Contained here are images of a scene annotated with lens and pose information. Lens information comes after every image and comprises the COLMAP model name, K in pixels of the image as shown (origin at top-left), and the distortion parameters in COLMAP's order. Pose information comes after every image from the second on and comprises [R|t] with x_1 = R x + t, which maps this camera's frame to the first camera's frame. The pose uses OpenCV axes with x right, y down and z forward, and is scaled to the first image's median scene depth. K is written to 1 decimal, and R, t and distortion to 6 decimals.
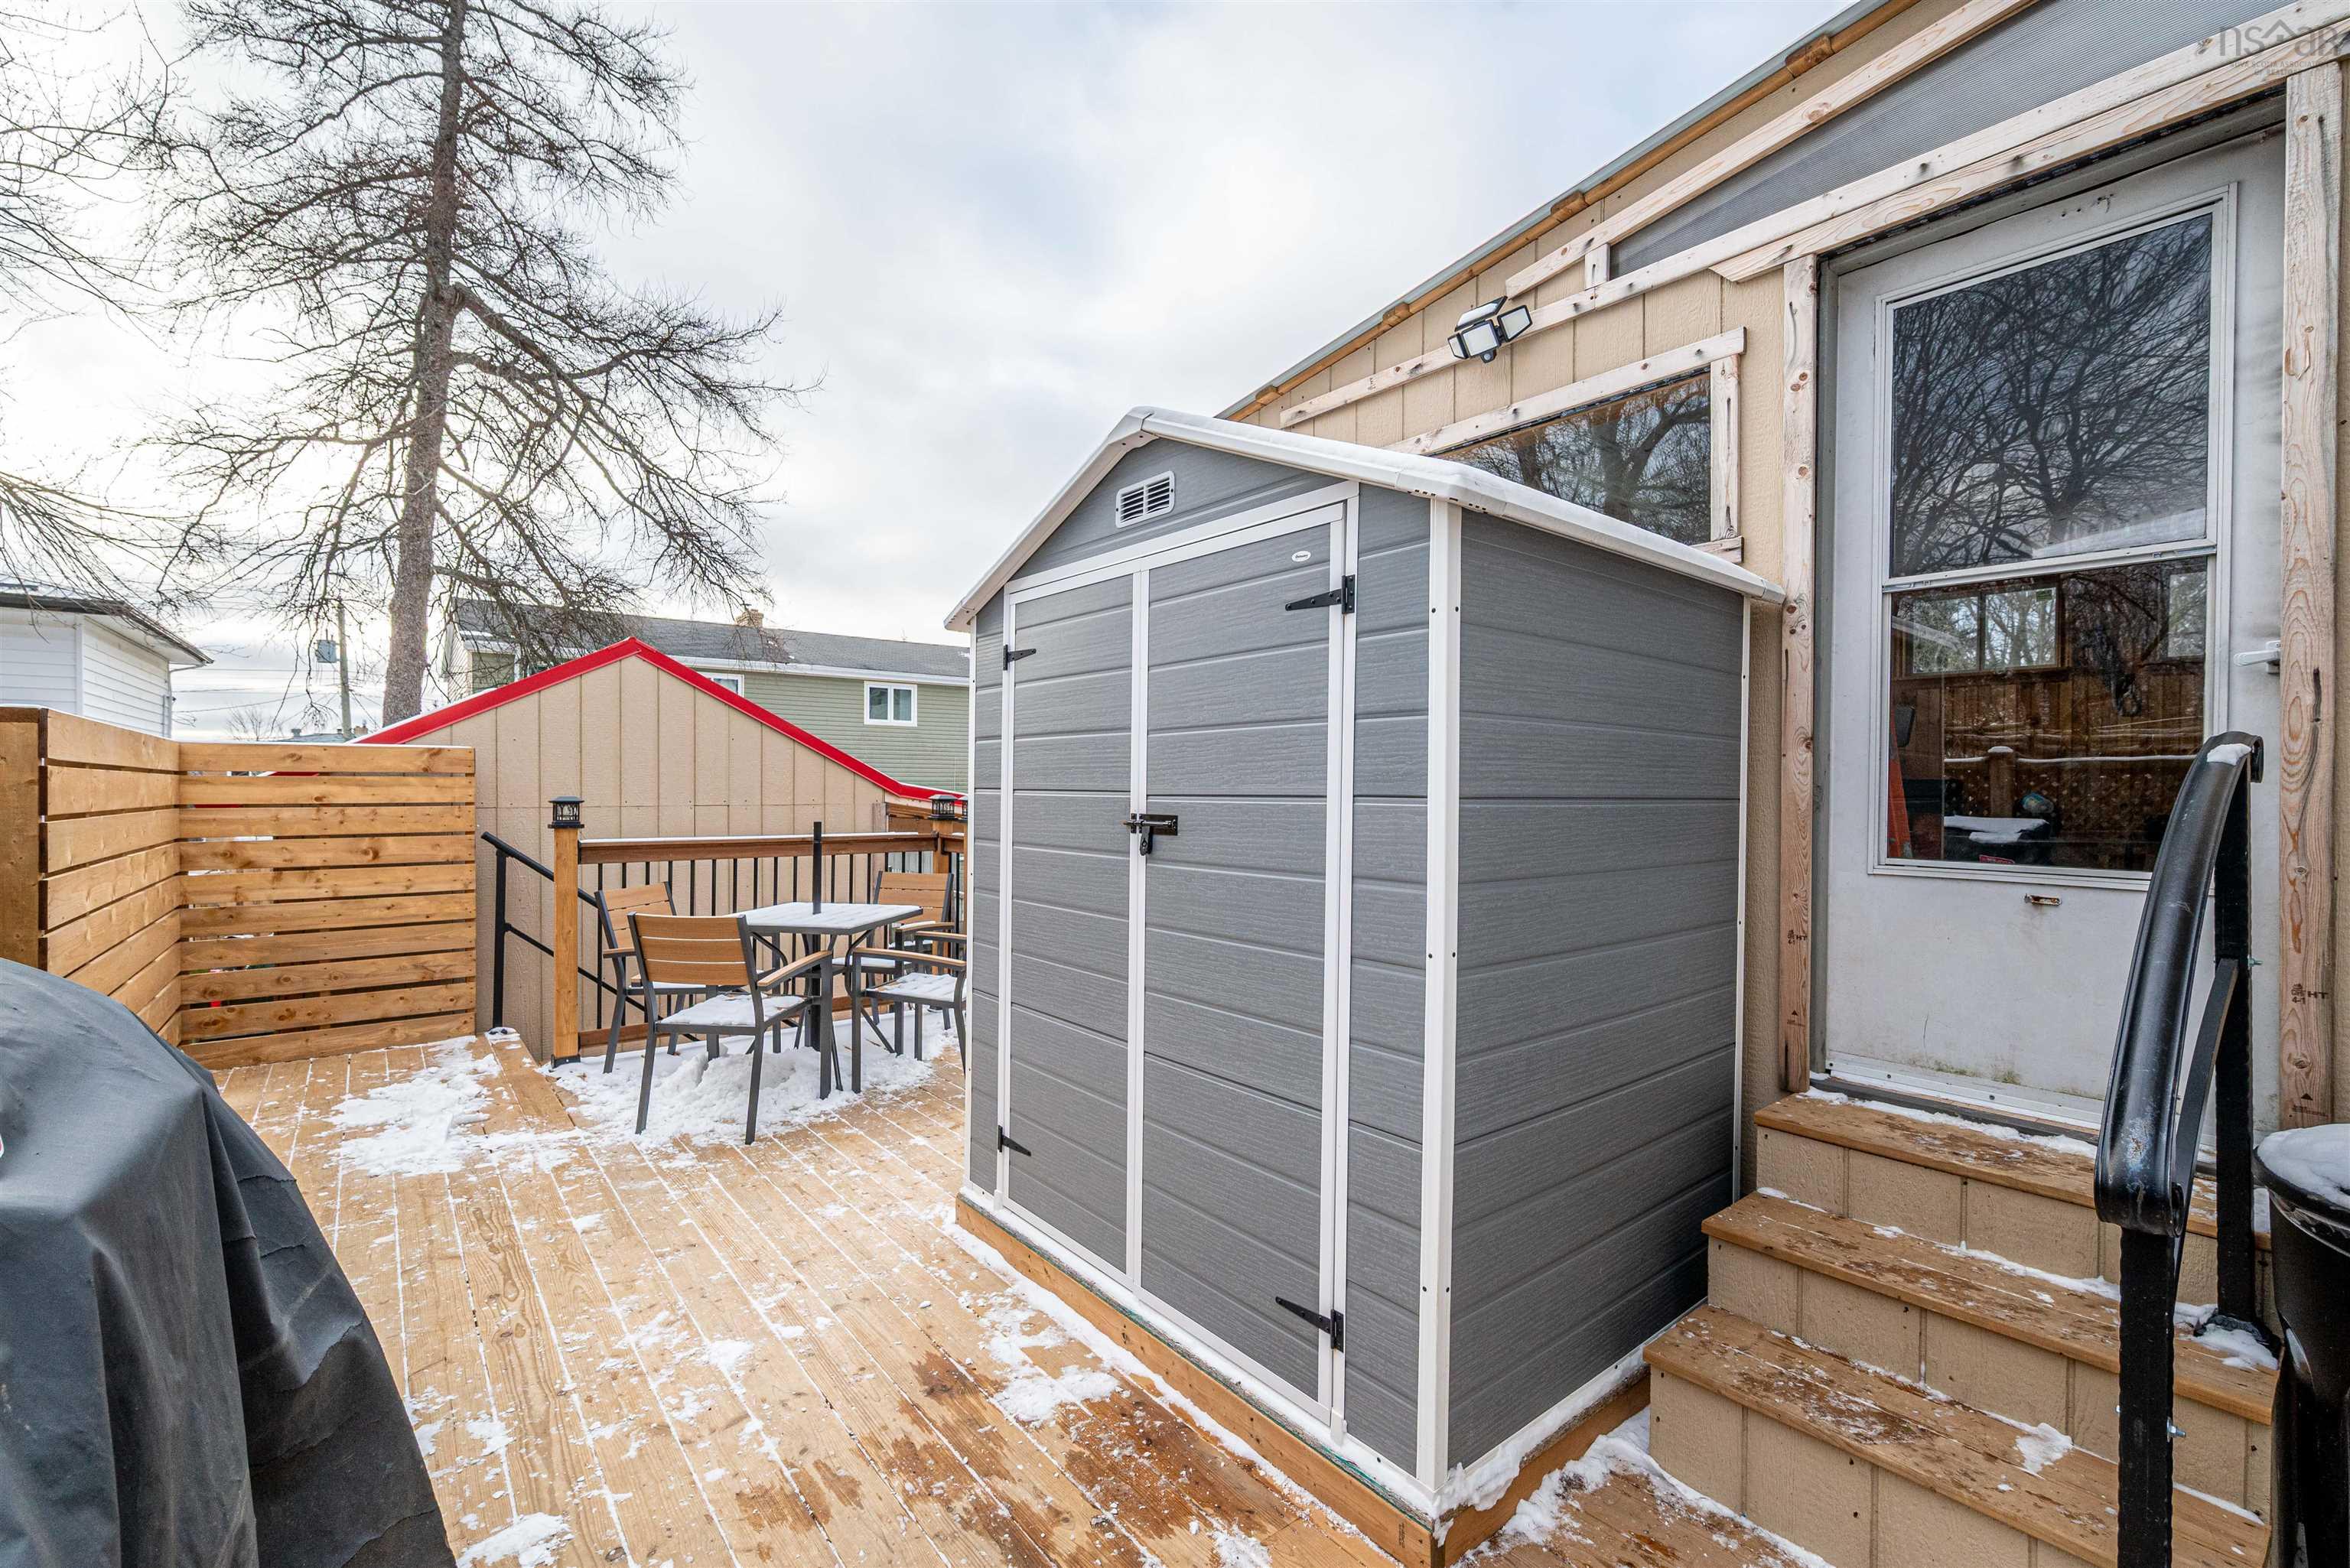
lens RADIAL K [[1013.3, 0, 1163.9], [0, 1013.3, 789.5], [0, 0, 1]] dist [0.001112, 0.000512]
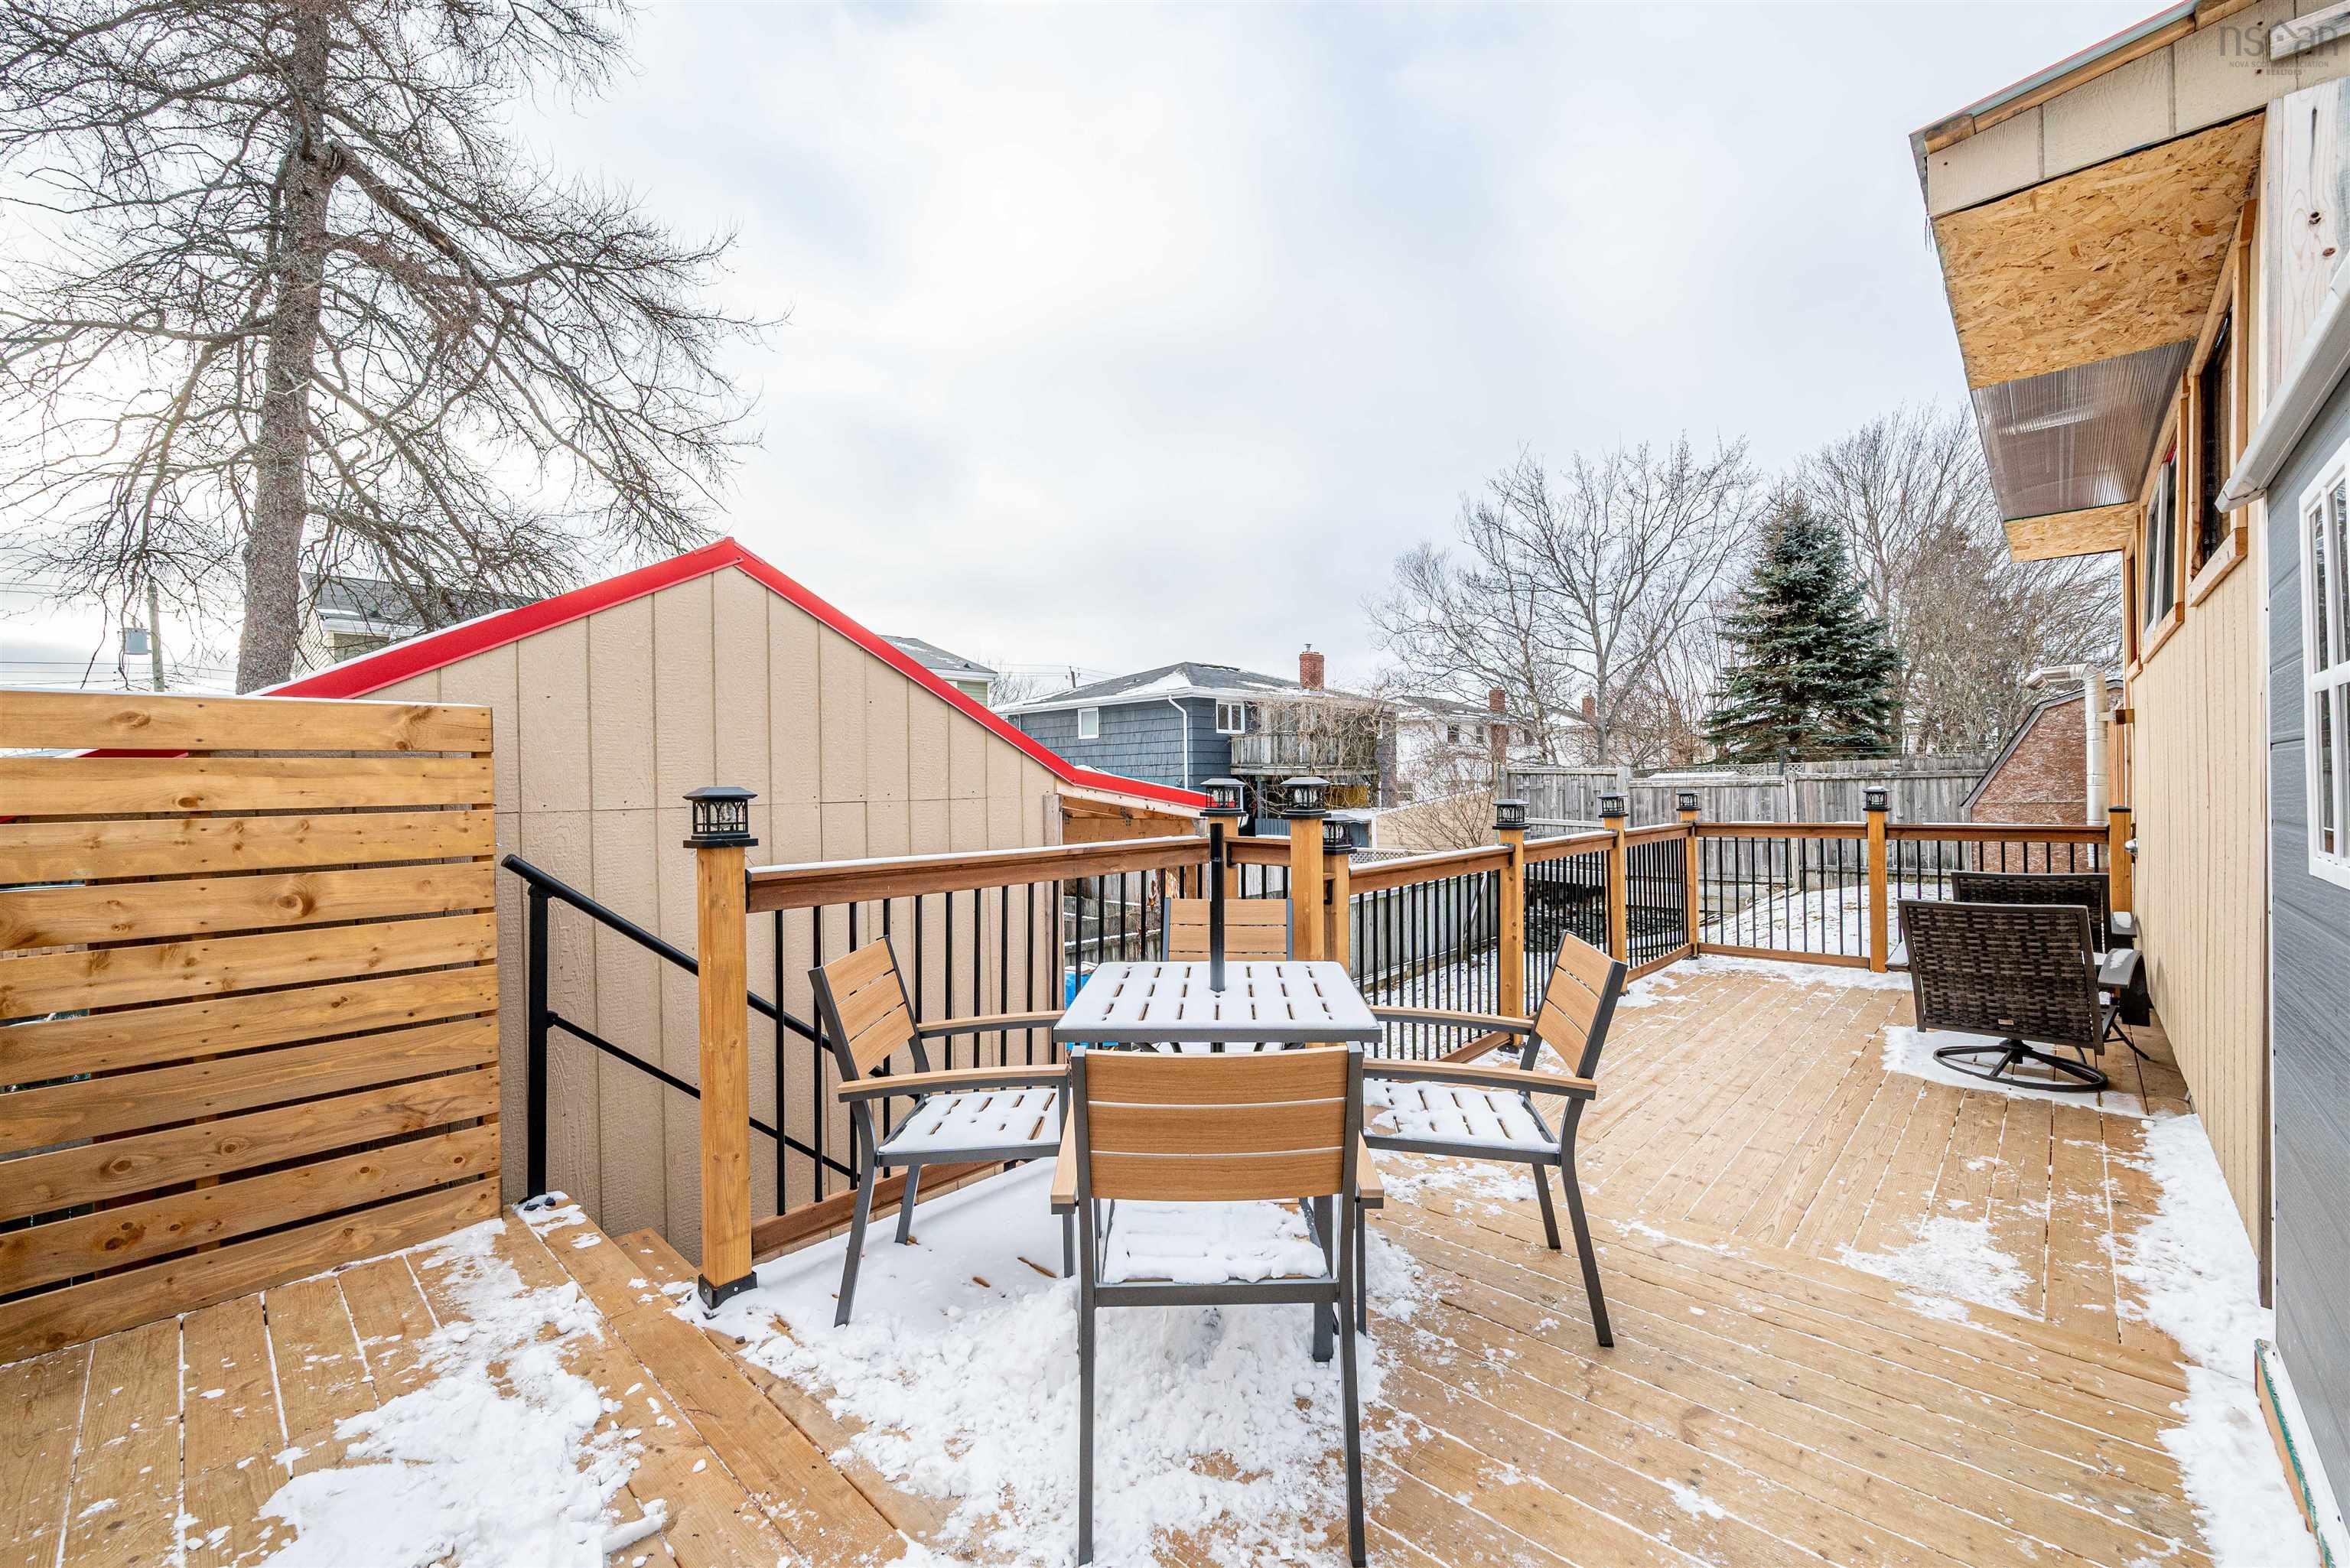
lens RADIAL K [[952.6, 0, 1170.4], [0, 952.6, 779.5], [0, 0, 1]] dist [-0.000677, 0.000192]
pose [[0.990091, -0.017490, 0.139331, -0.386680], [0.018182, 0.999828, -0.003698, 0.008264], [-0.139243, 0.006195, 0.990239, 0.430220]]
